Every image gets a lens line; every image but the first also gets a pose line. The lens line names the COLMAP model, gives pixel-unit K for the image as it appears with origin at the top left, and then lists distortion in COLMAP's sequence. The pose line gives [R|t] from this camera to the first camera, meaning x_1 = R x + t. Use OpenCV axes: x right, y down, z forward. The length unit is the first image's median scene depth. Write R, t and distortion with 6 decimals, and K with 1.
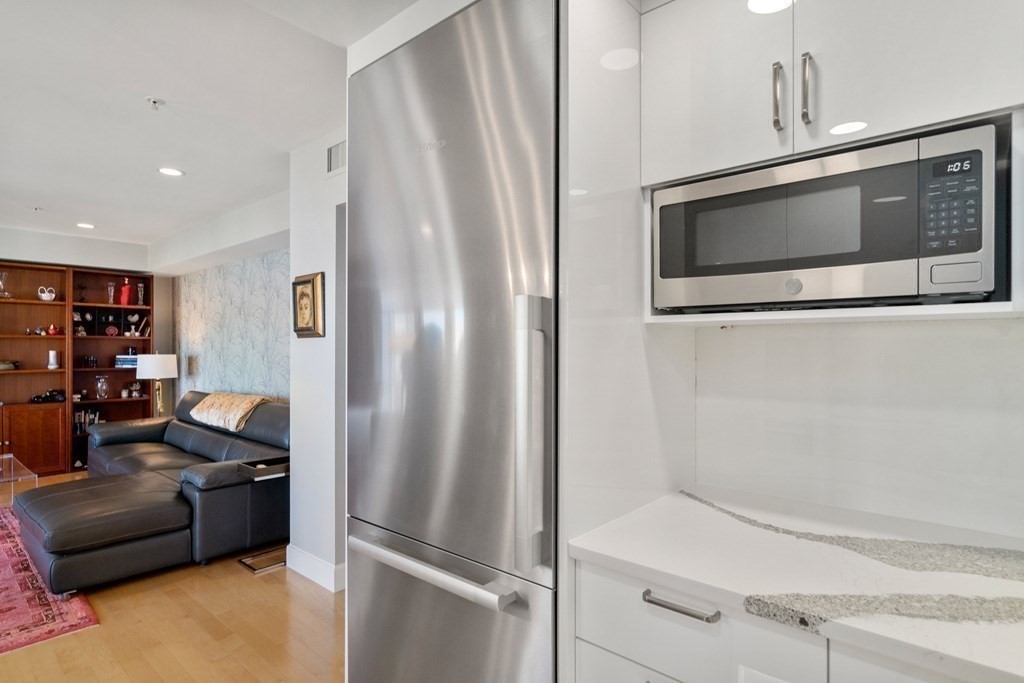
lens RADIAL K [[530.8, 0, 510.4], [0, 530.8, 347.4], [0, 0, 1]] dist [-0.002589, -0.000008]
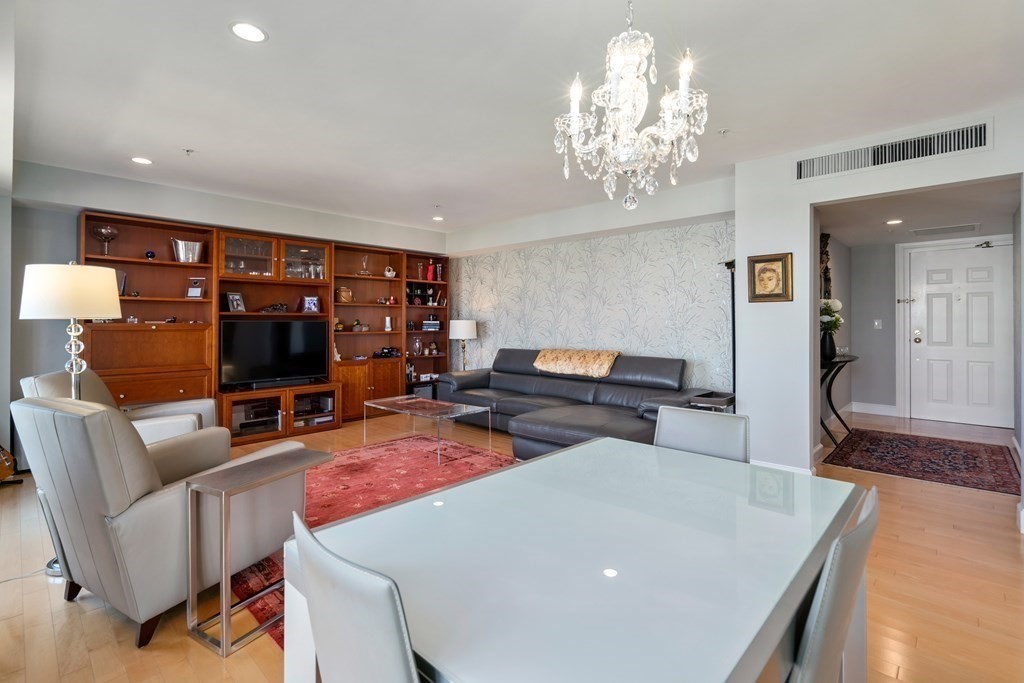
lens RADIAL K [[473.5, 0, 516.6], [0, 473.5, 317.9], [0, 0, 1]] dist [-0.007541, 0.001741]
pose [[0.998784, 0.000397, -0.049302, -0.513193], [-0.000713, 0.999979, -0.006395, 0.016433], [0.049298, 0.006422, 0.998763, -0.122747]]
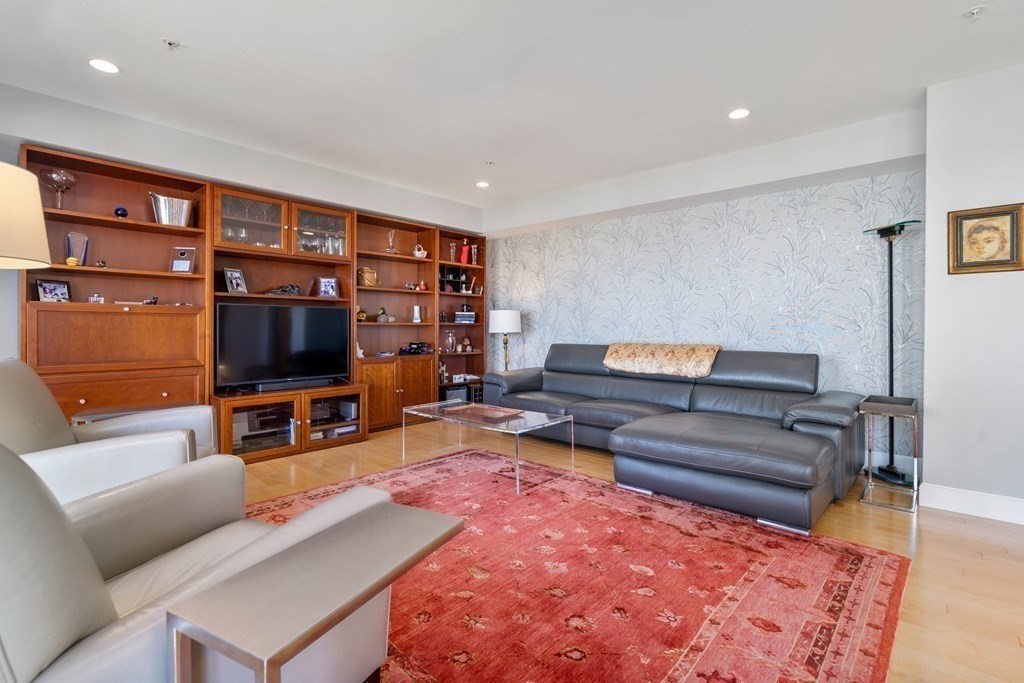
lens RADIAL K [[473.5, 0, 519.7], [0, 473.5, 328.1], [0, 0, 1]] dist [-0.007541, 0.001741]
pose [[0.999647, 0.004761, -0.026148, -0.649424], [-0.004551, 0.999957, 0.008099, 0.043568], [0.026186, -0.007977, 0.999625, 0.056507]]
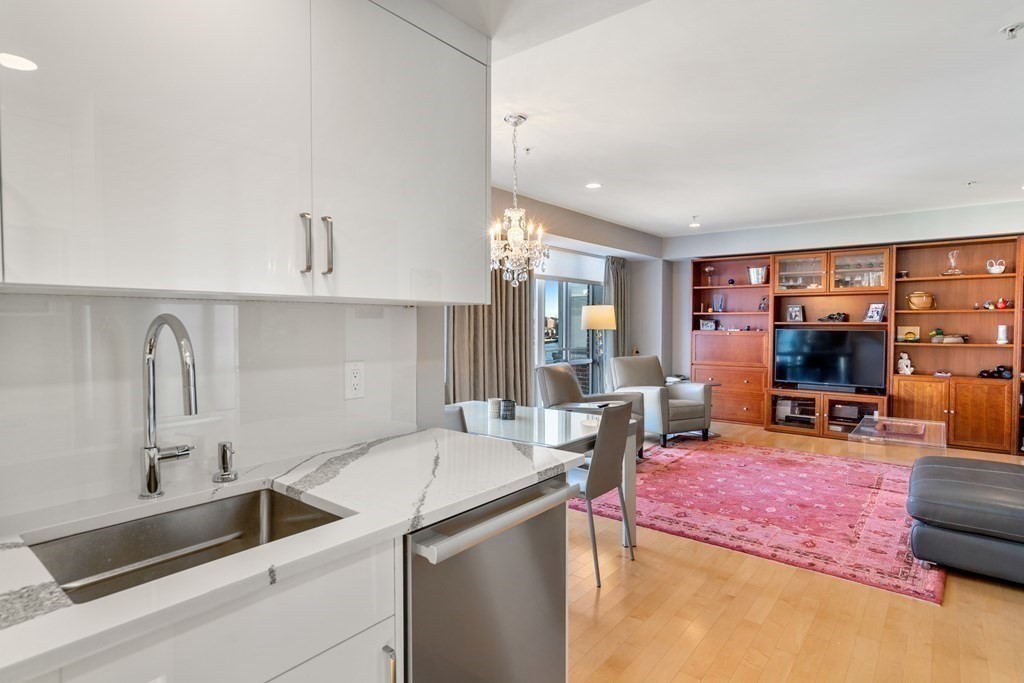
lens RADIAL K [[530.8, 0, 514.1], [0, 530.8, 339.8], [0, 0, 1]] dist [-0.002589, -0.000008]
pose [[0.039259, 0.033089, -0.998681, 0.065972], [0.001380, 0.999449, 0.033169, -0.000229], [0.999228, -0.002680, 0.039192, 0.076424]]
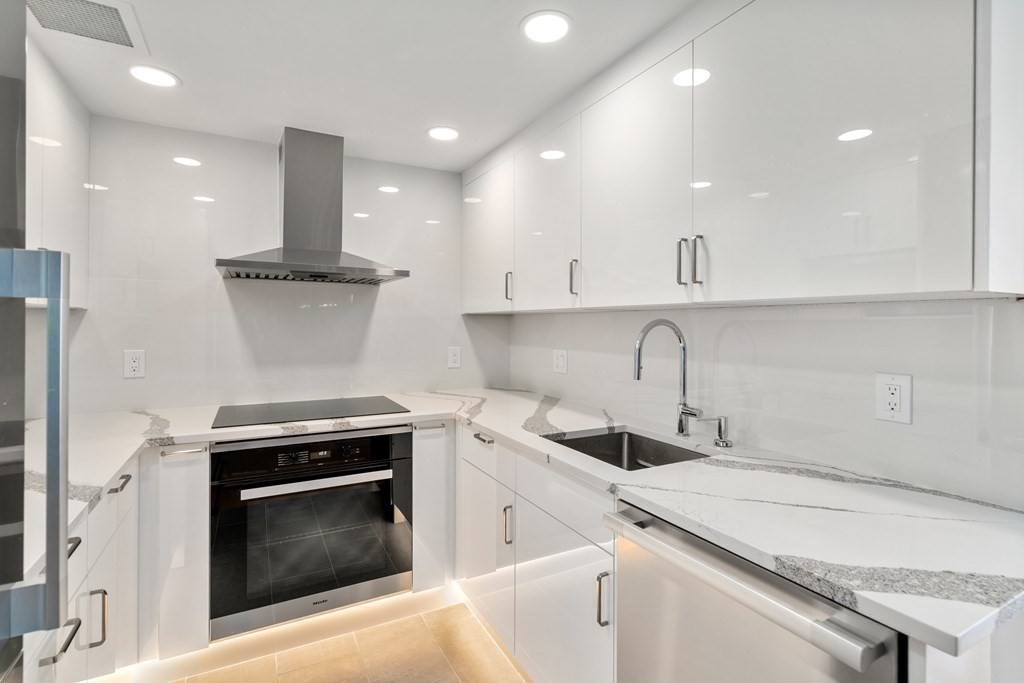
lens RADIAL K [[473.5, 0, 501.0], [0, 473.5, 327.3], [0, 0, 1]] dist [-0.007541, 0.001741]
pose [[-0.929054, 0.000084, 0.369945, -0.148250], [-0.000654, 0.999998, -0.001871, 0.001713], [-0.369944, -0.001980, -0.929052, 0.253006]]
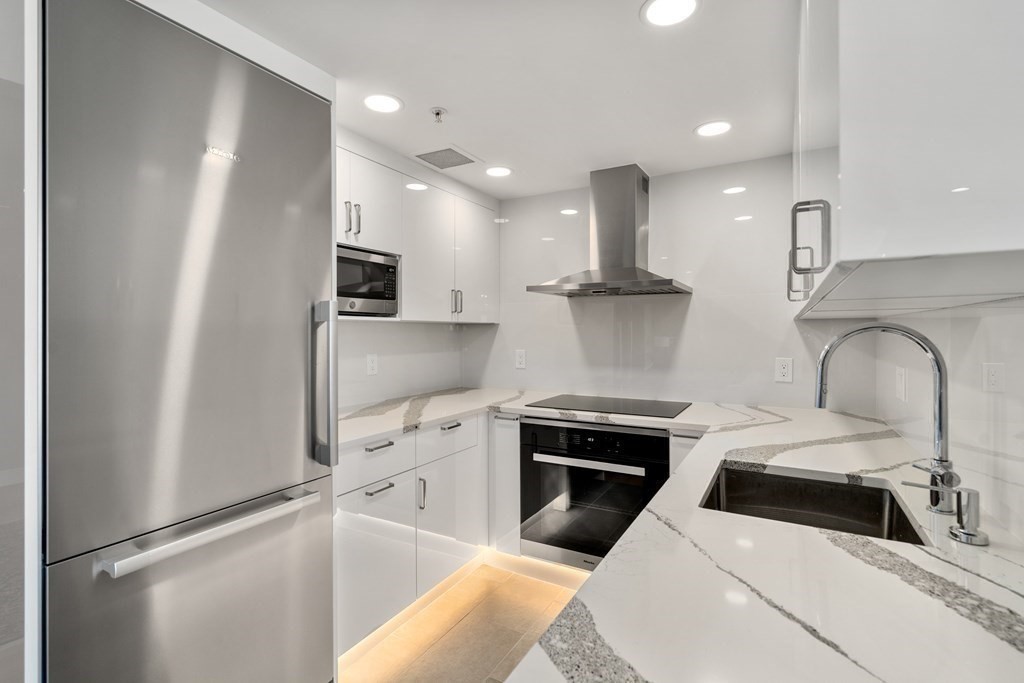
lens RADIAL K [[473.5, 0, 513.6], [0, 473.5, 335.7], [0, 0, 1]] dist [-0.007541, 0.001741]
pose [[-0.195813, -0.001722, 0.980640, -0.285762], [-0.003162, 0.999994, 0.001125, 0.001627], [-0.980636, -0.002881, -0.195818, 0.134526]]
